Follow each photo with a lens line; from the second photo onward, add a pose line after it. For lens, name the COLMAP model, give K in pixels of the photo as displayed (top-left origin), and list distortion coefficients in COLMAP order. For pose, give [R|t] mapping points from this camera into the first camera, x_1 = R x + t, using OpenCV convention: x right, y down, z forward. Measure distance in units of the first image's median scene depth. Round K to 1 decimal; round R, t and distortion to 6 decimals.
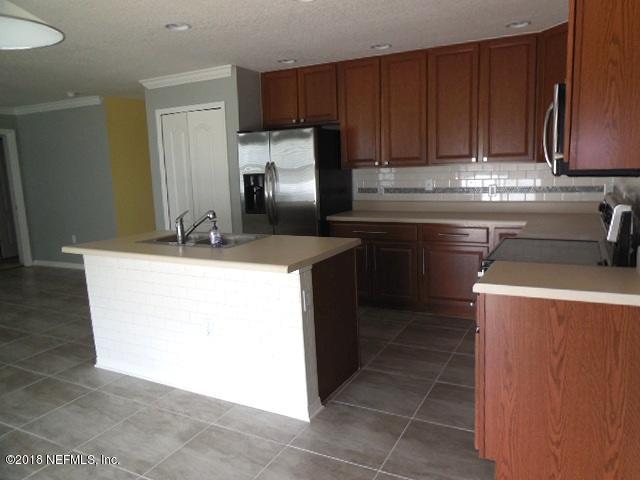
lens RADIAL K [[478.2, 0, 320.0], [0, 478.2, 240.0], [0, 0, 1]] dist [-0.002894, -0.000177]
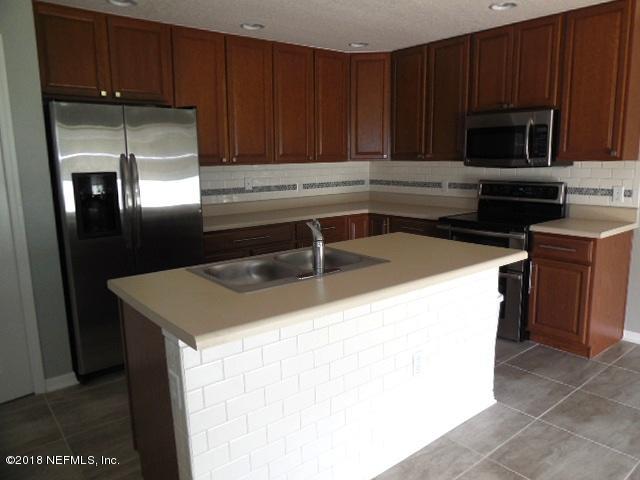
lens RADIAL K [[484.5, 0, 337.6], [0, 484.5, 238.4], [0, 0, 1]] dist [-0.003487, -0.002457]
pose [[0.367247, -0.126730, 0.921449, -0.632094], [0.150655, 0.985697, 0.075522, -0.059286], [-0.917841, 0.111086, 0.381087, 0.518828]]
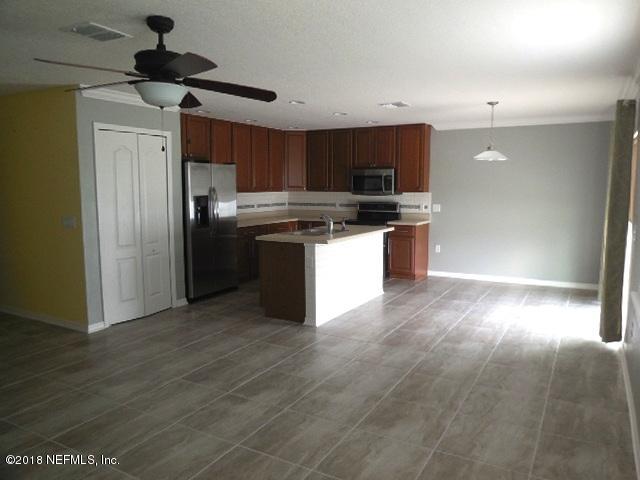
lens RADIAL K [[484.5, 0, 337.6], [0, 484.5, 238.4], [0, 0, 1]] dist [-0.003487, -0.002457]
pose [[-0.004679, -0.073244, 0.997303, -1.464991], [0.160434, 0.984340, 0.073045, -0.068013], [-0.987035, 0.160344, 0.007146, 0.694562]]
